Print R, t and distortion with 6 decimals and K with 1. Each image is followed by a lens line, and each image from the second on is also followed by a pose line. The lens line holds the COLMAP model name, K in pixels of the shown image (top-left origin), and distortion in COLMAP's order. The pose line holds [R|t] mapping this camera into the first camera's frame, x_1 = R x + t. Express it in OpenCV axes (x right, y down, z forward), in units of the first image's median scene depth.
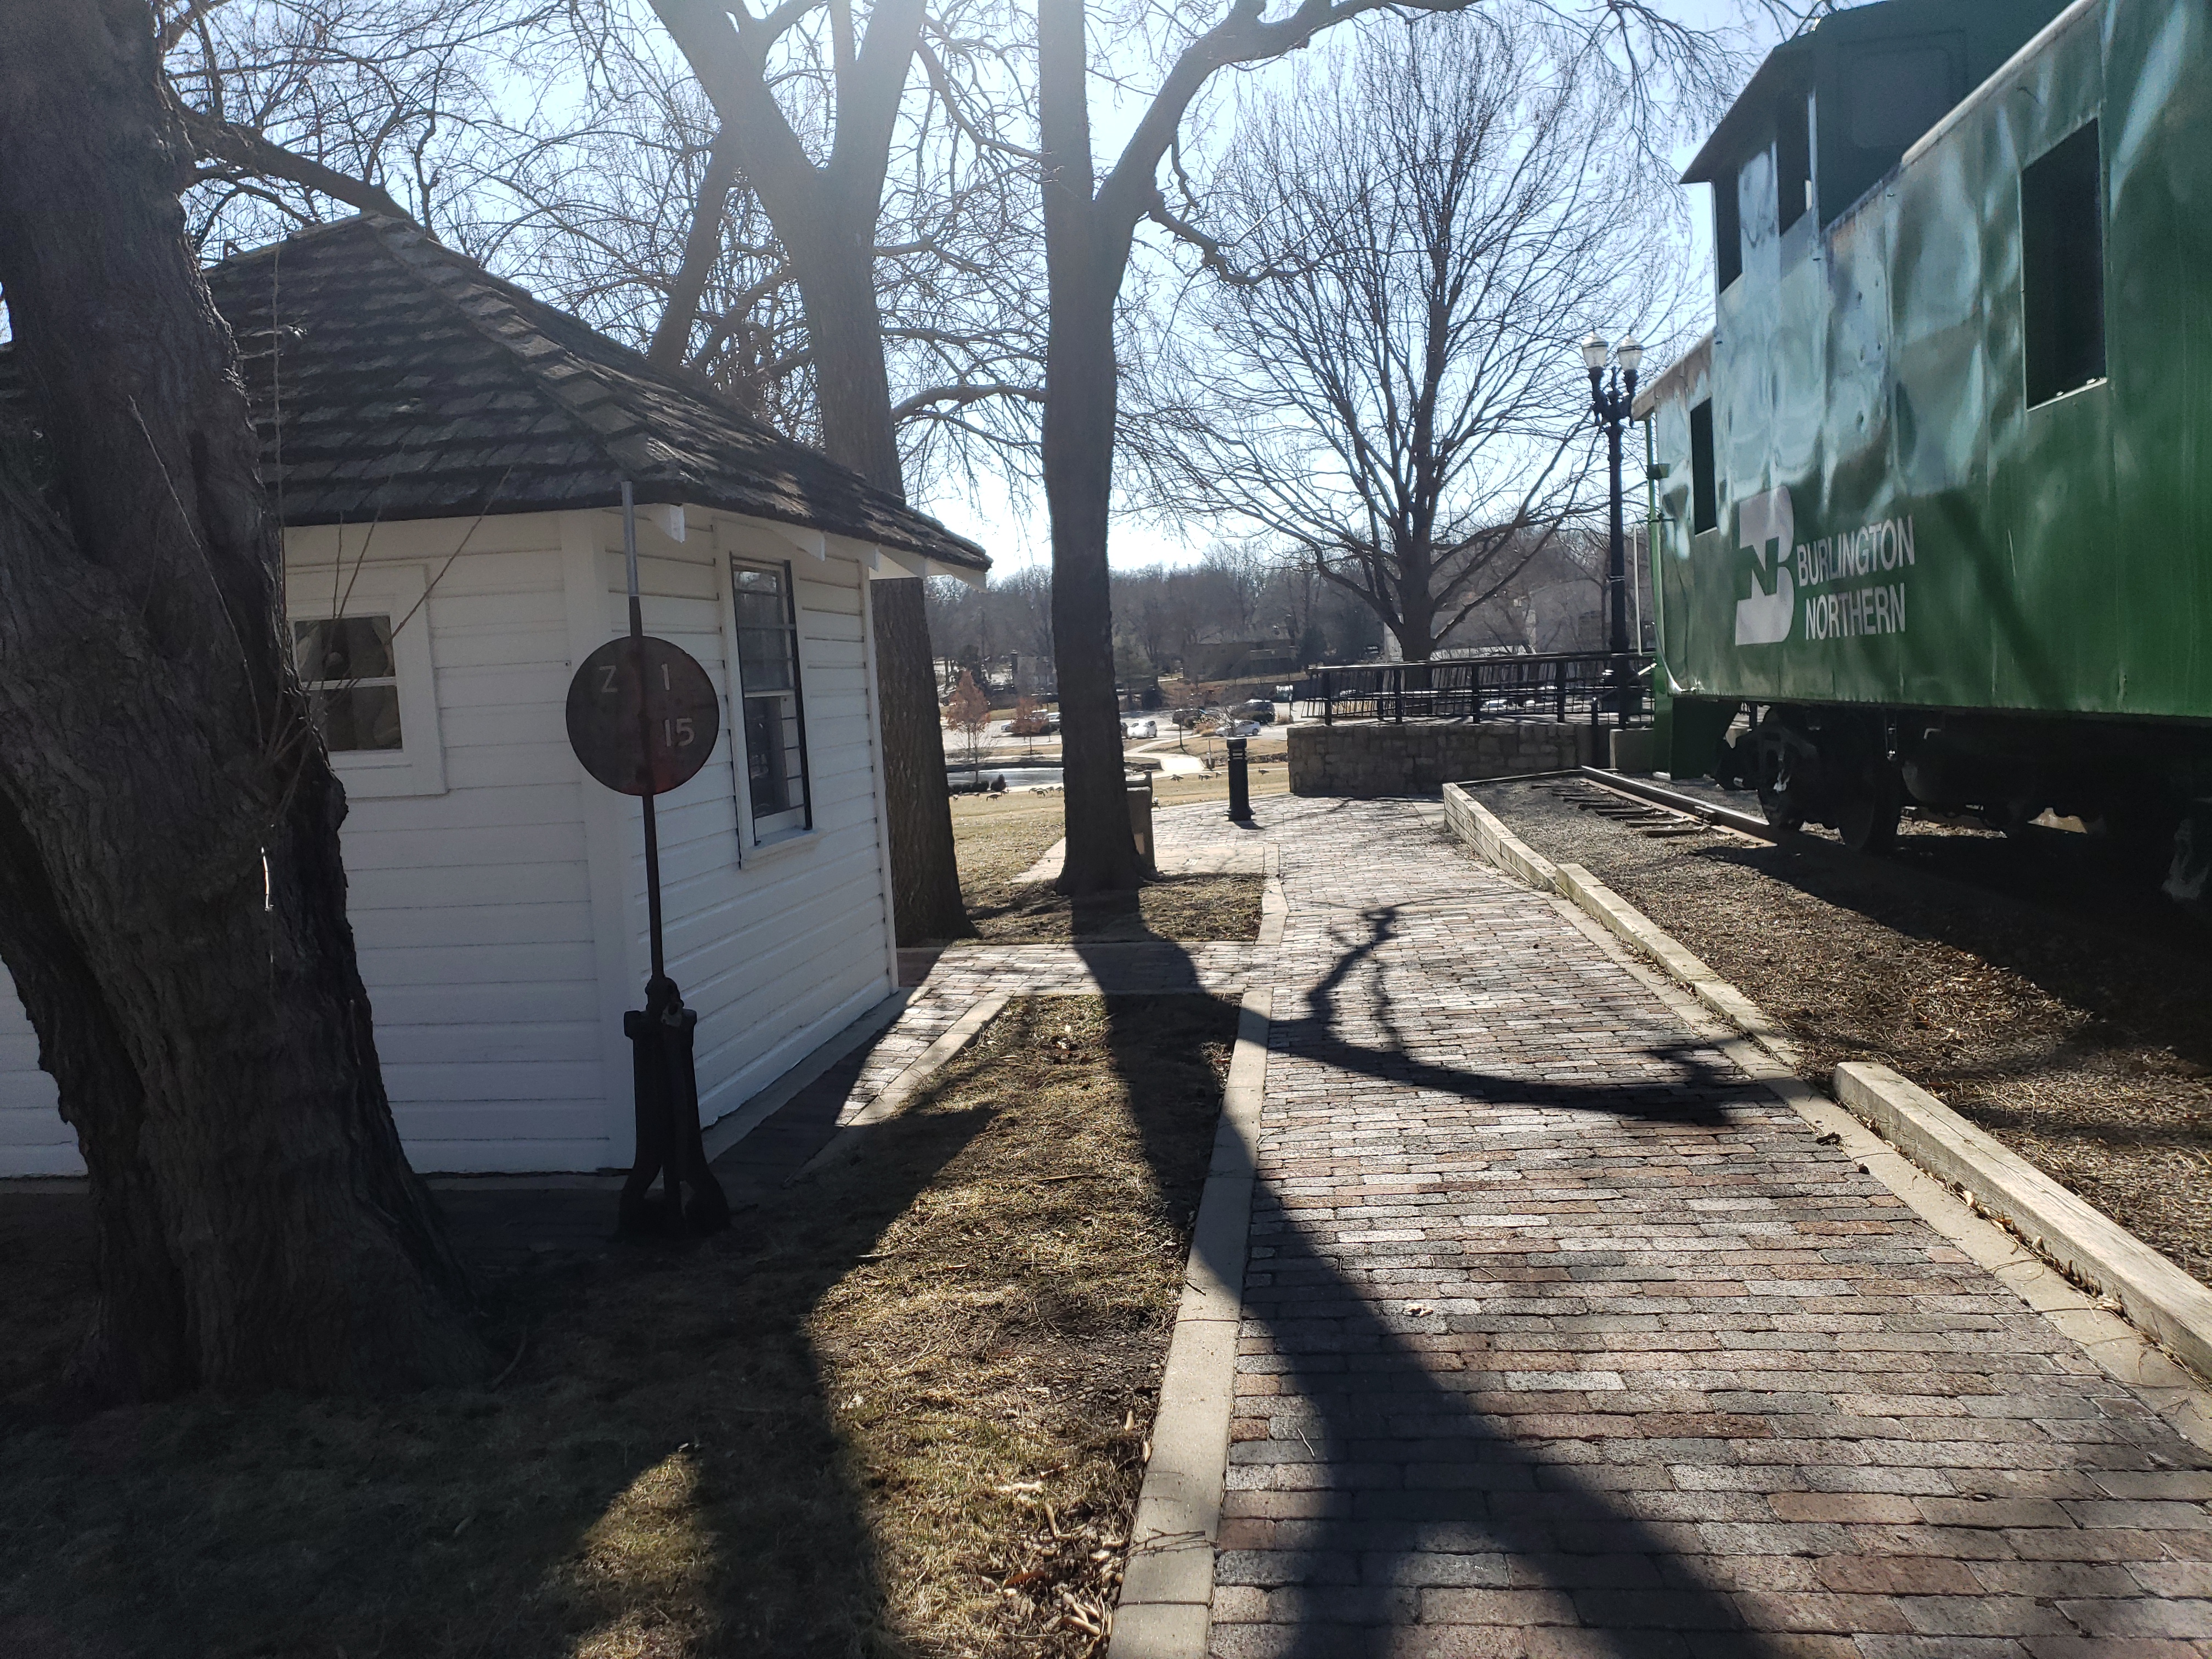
lens RADIAL K [[1687.8, 0, 1099.0], [0, 1687.8, 783.1], [0, 0, 1]] dist [0.136122, -0.261710]
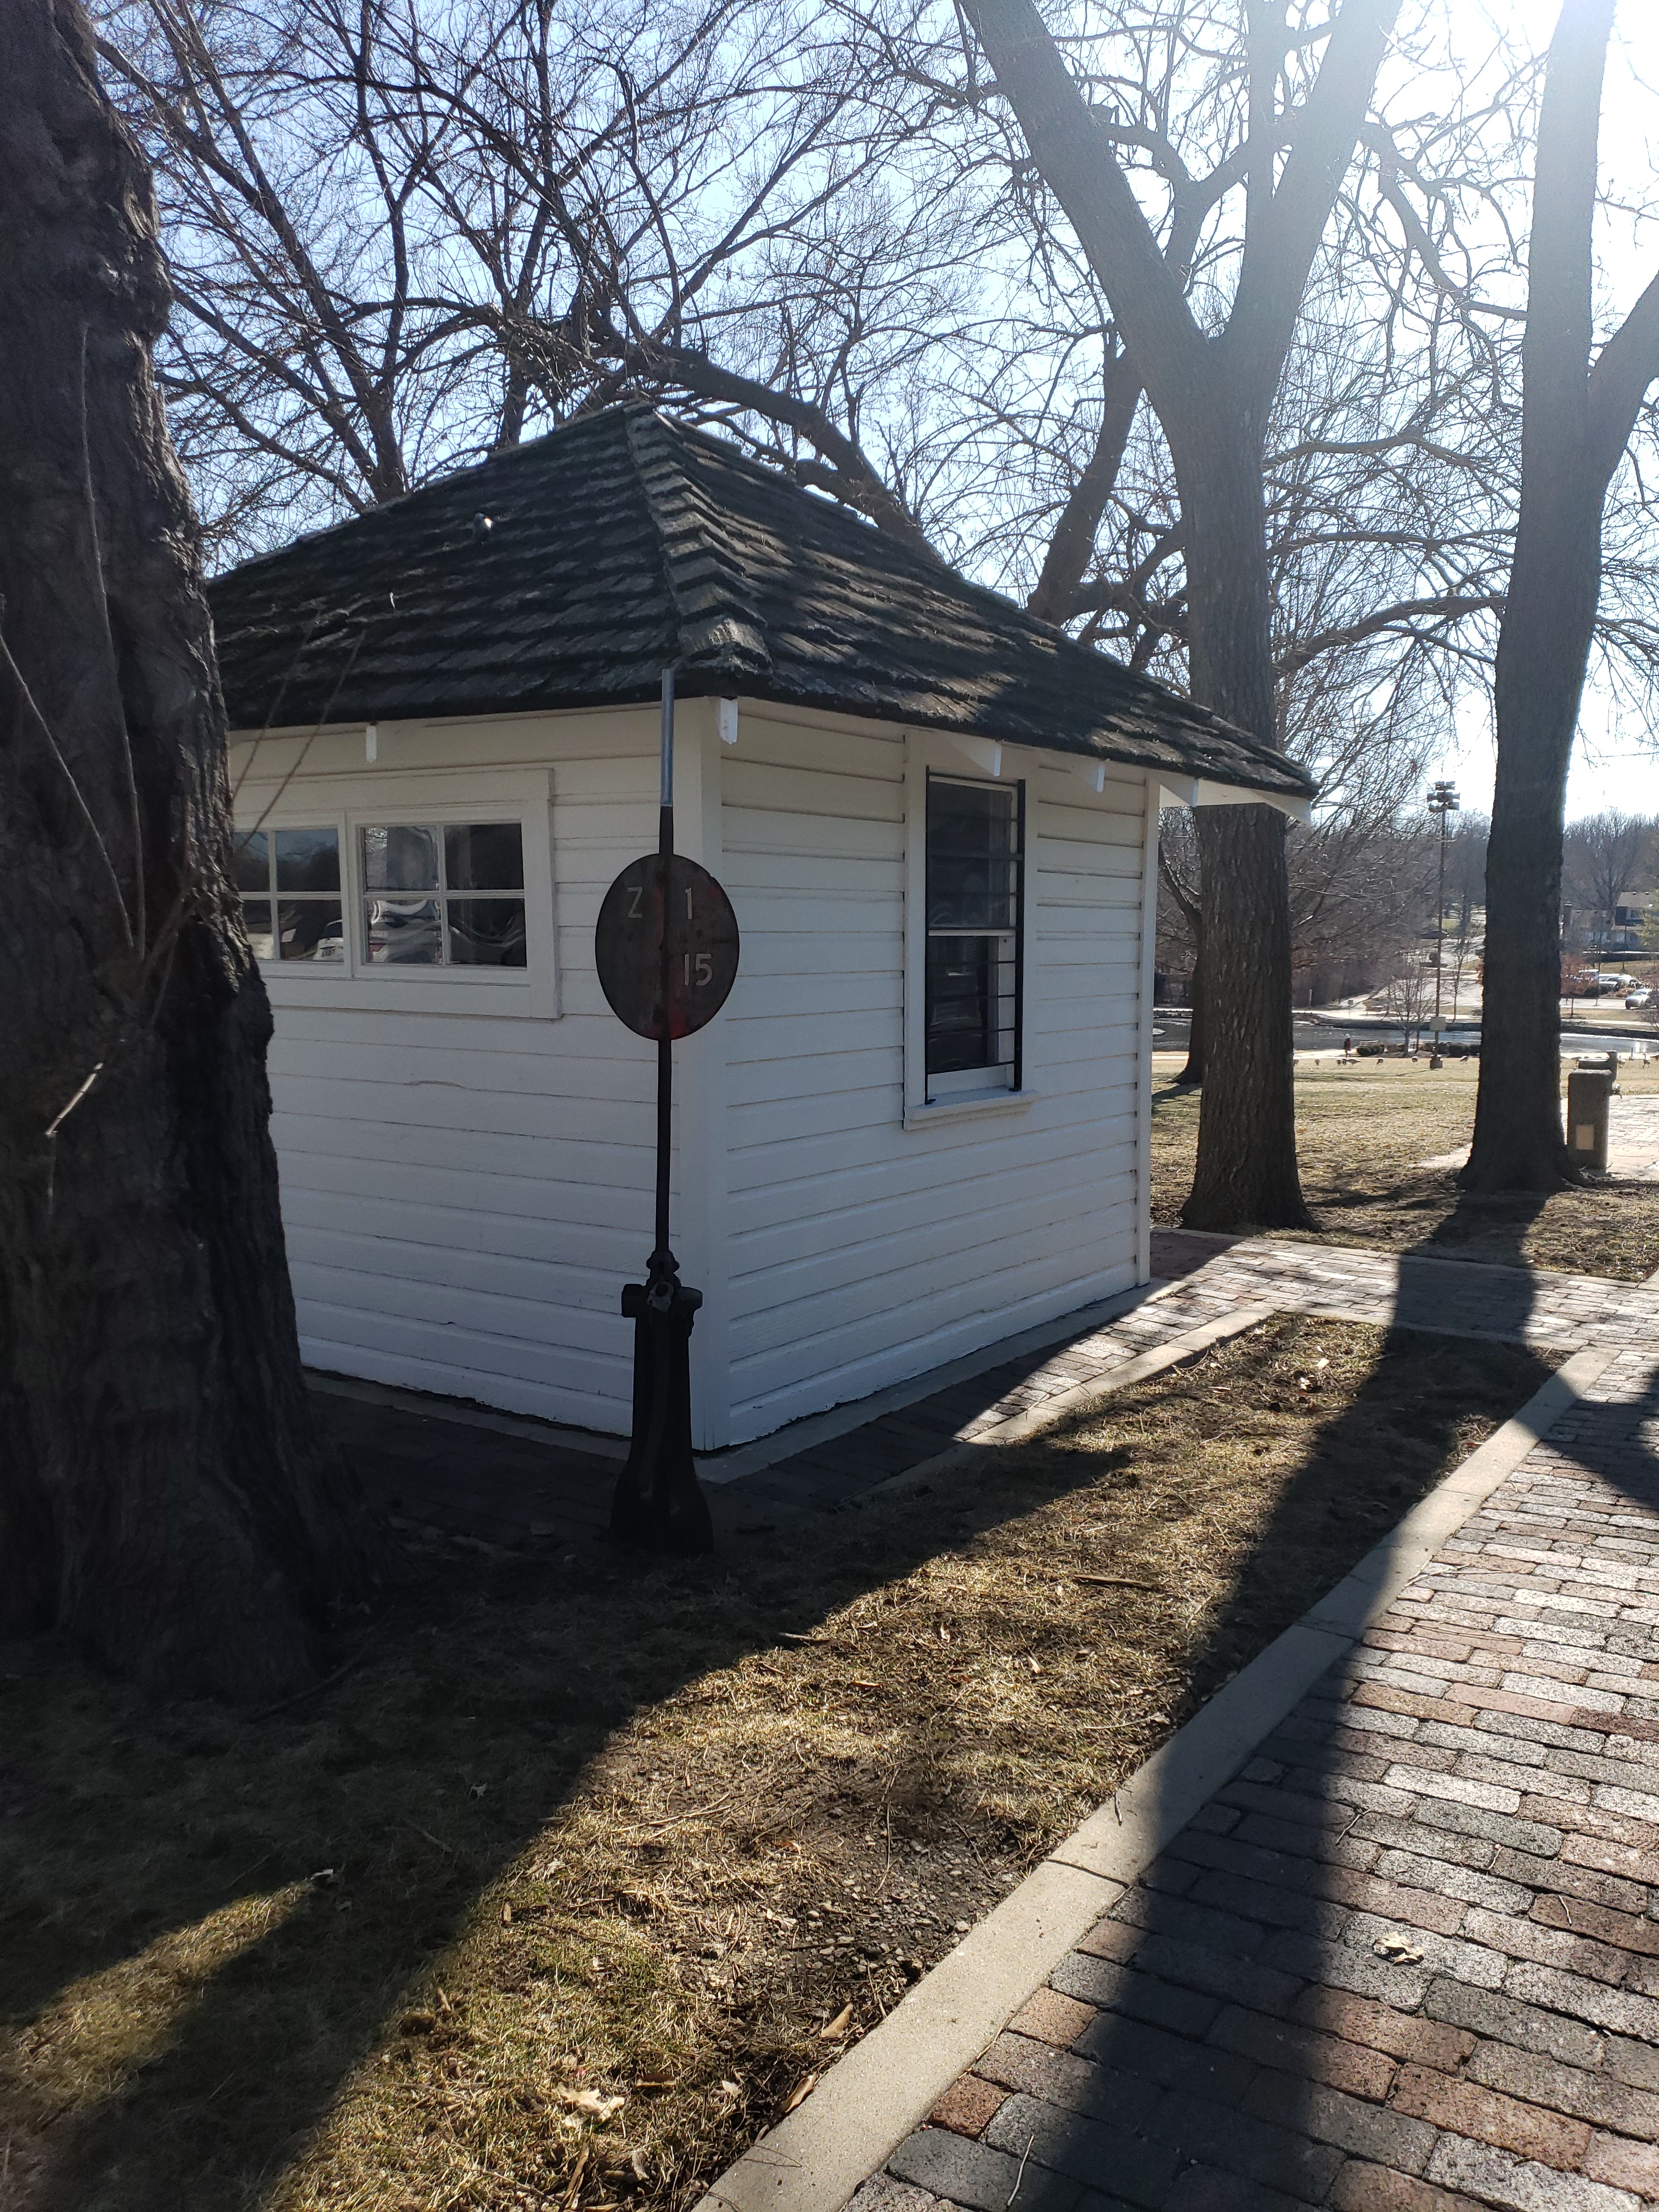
lens RADIAL K [[1745.2, 0, 829.5], [0, 1745.2, 1106.0], [0, 0, 1]] dist [0.029153, 0.005514]
pose [[0.910182, 0.104182, -0.400893, 0.176422], [-0.085314, 0.994252, 0.064685, -0.025283], [0.405328, -0.024674, 0.913838, 0.247145]]
